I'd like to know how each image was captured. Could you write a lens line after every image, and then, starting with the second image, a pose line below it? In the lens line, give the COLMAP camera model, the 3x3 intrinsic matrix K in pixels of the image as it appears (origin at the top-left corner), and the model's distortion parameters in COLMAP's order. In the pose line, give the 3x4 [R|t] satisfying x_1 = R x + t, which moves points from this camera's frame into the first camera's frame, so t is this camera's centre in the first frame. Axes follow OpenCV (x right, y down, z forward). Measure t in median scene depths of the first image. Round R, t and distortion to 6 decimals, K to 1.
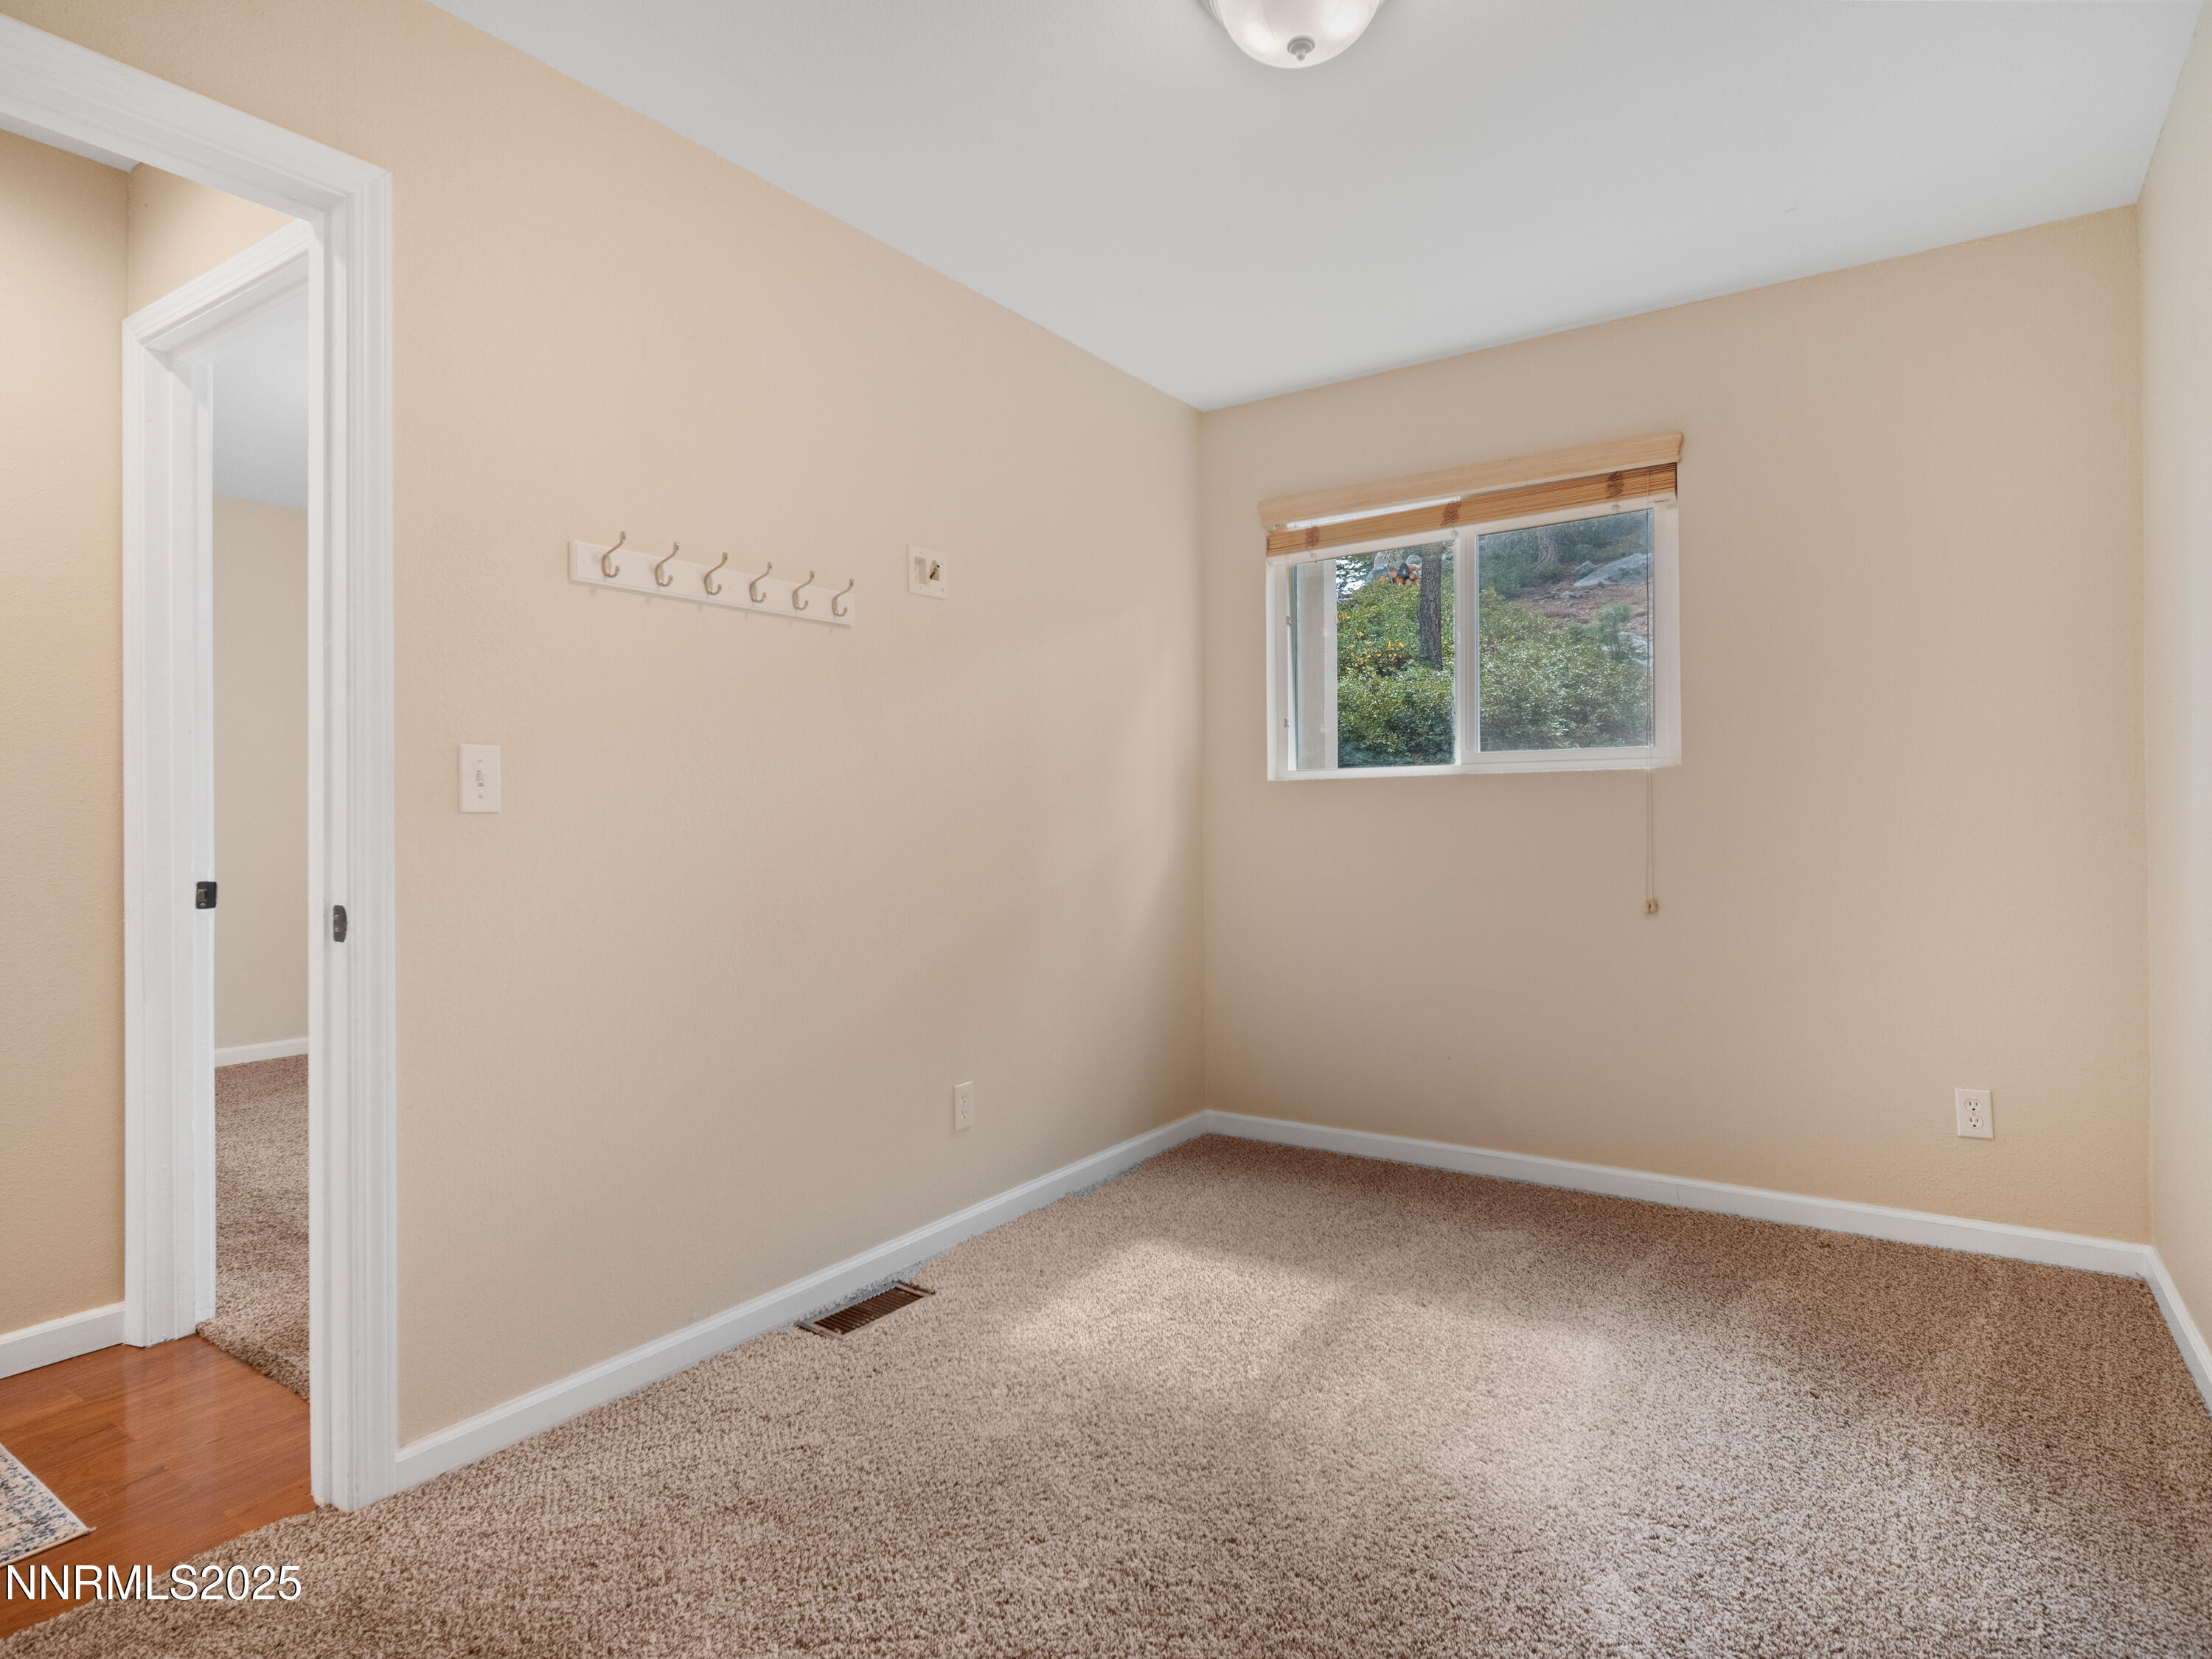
lens RADIAL K [[1208.0, 0, 1098.3], [0, 1208.0, 808.4], [0, 0, 1]] dist [-0.003228, -0.002949]
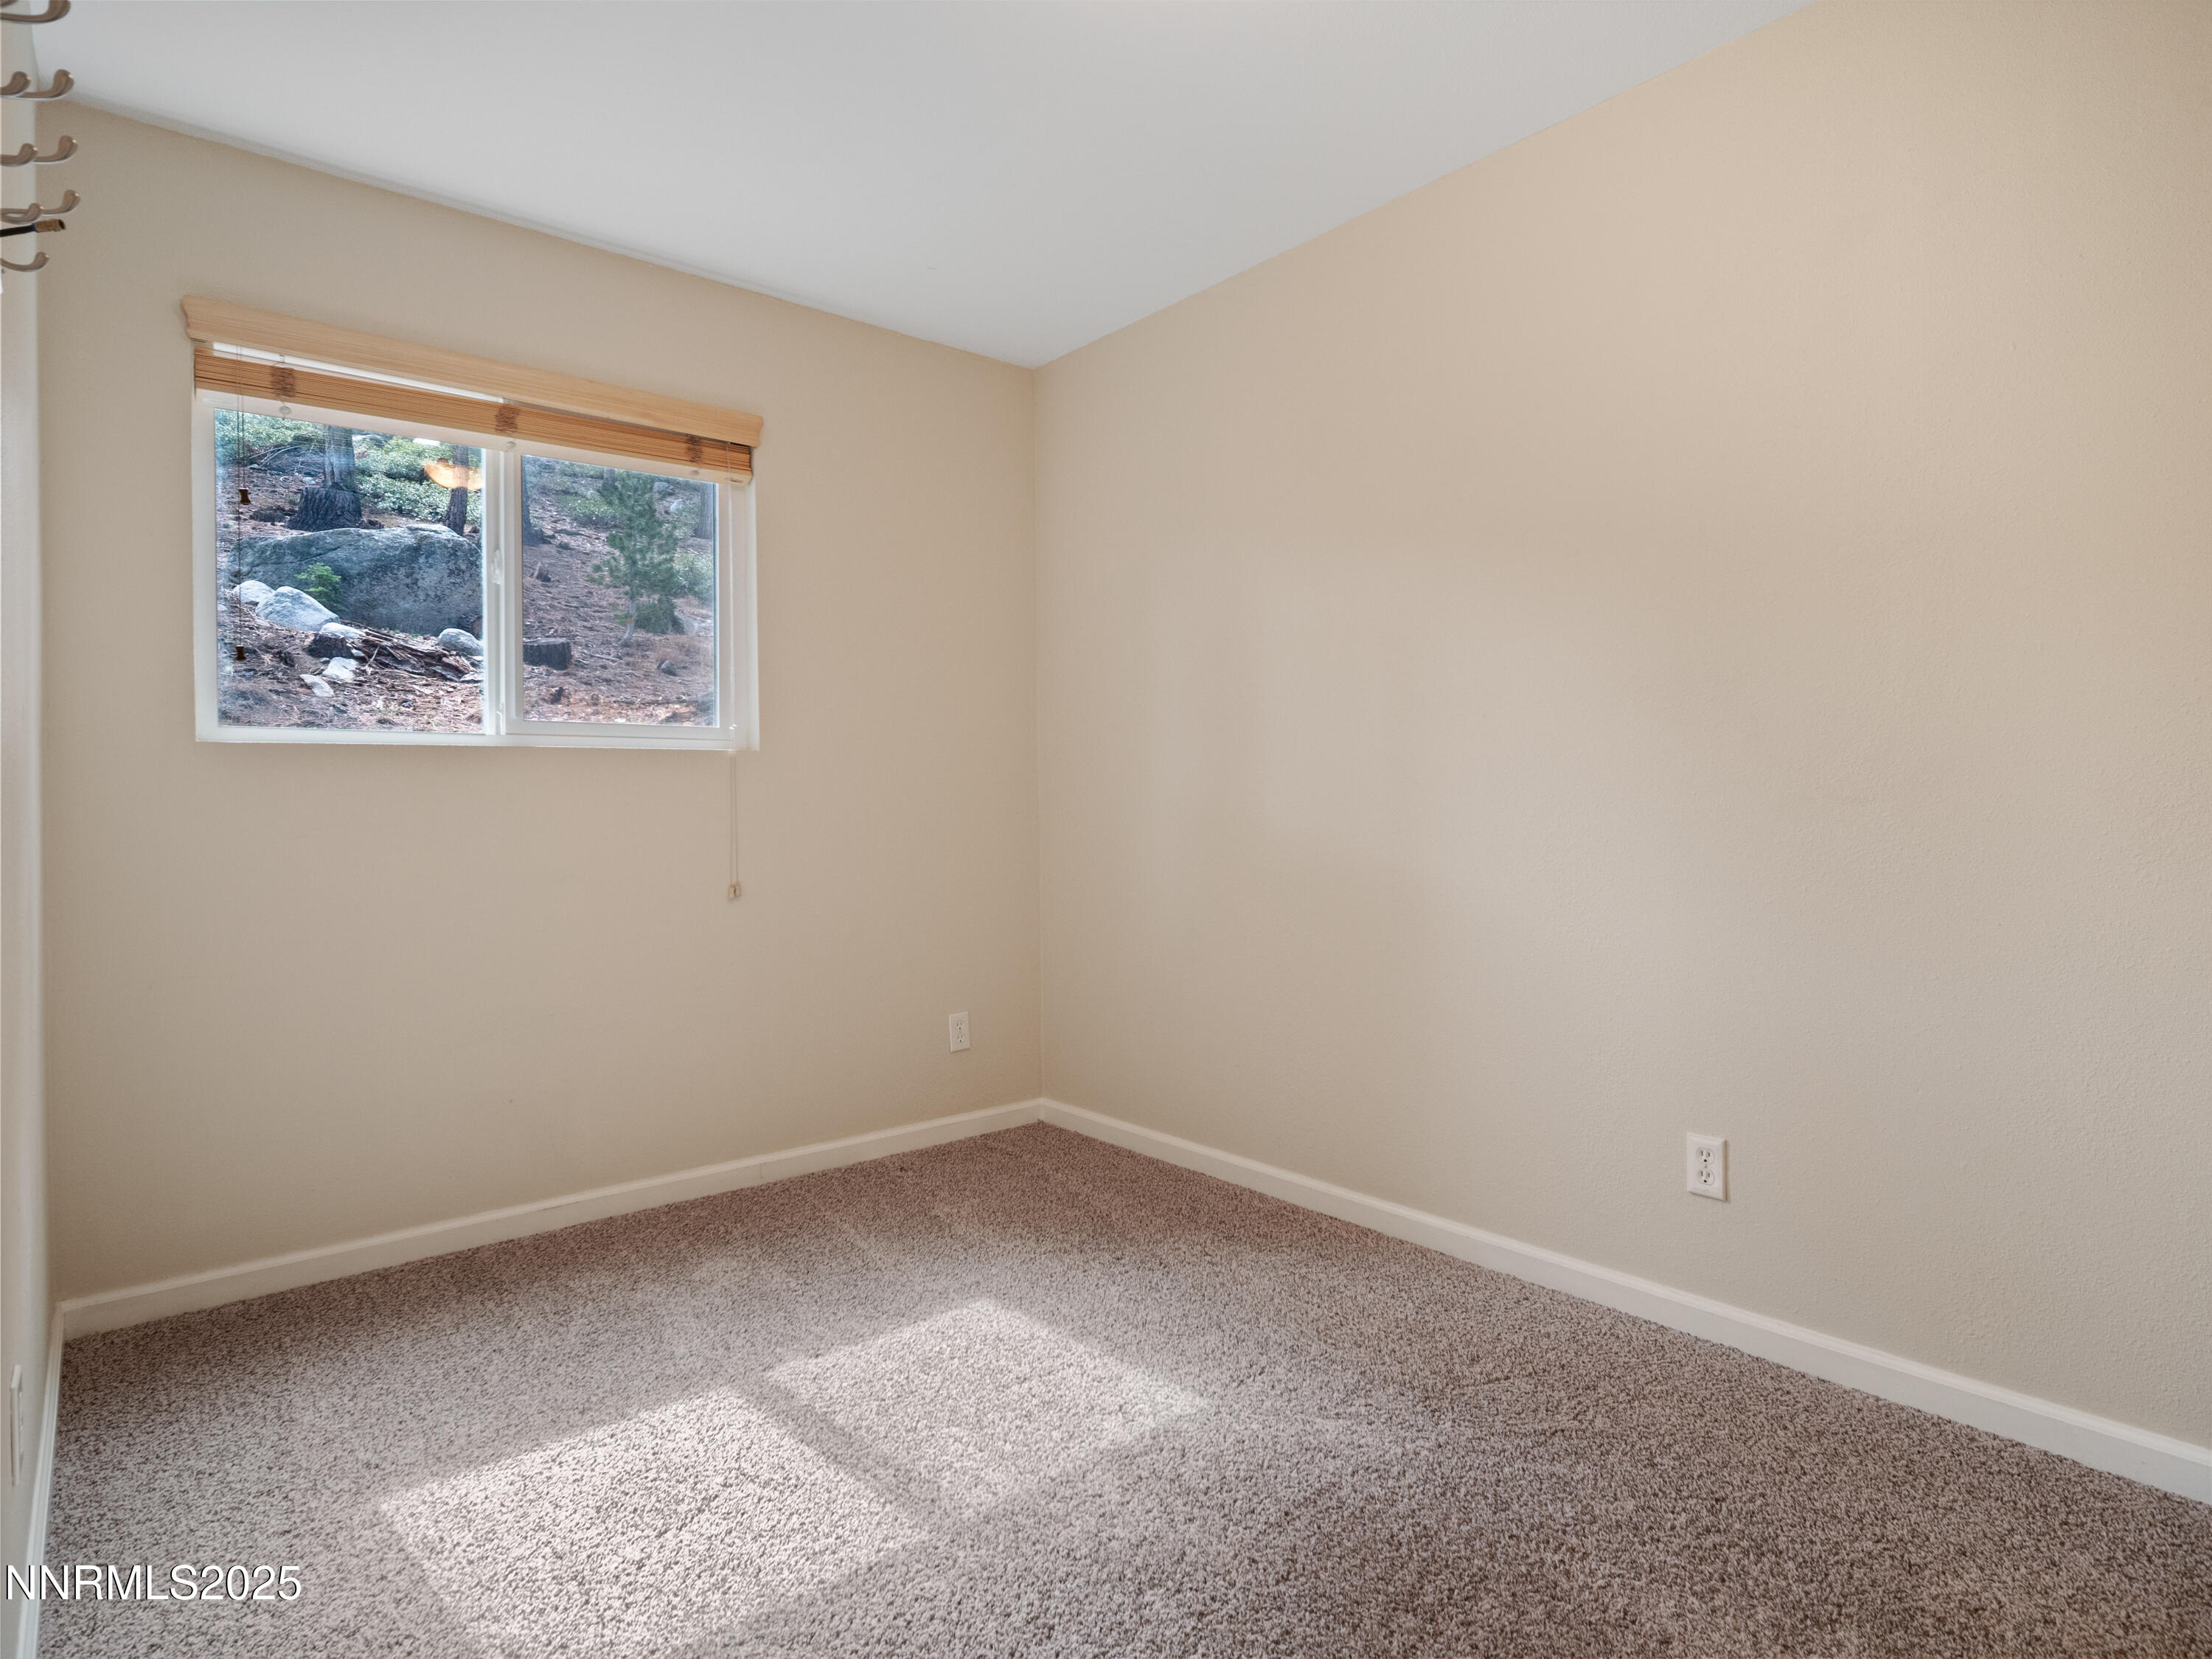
lens RADIAL K [[1208.0, 0, 1098.3], [0, 1208.0, 808.4], [0, 0, 1]] dist [-0.003228, -0.002949]
pose [[0.274068, -0.000068, 0.961710, -0.402726], [-0.005910, 0.999981, 0.001755, 0.010582], [-0.961692, -0.006165, 0.274063, 0.445565]]
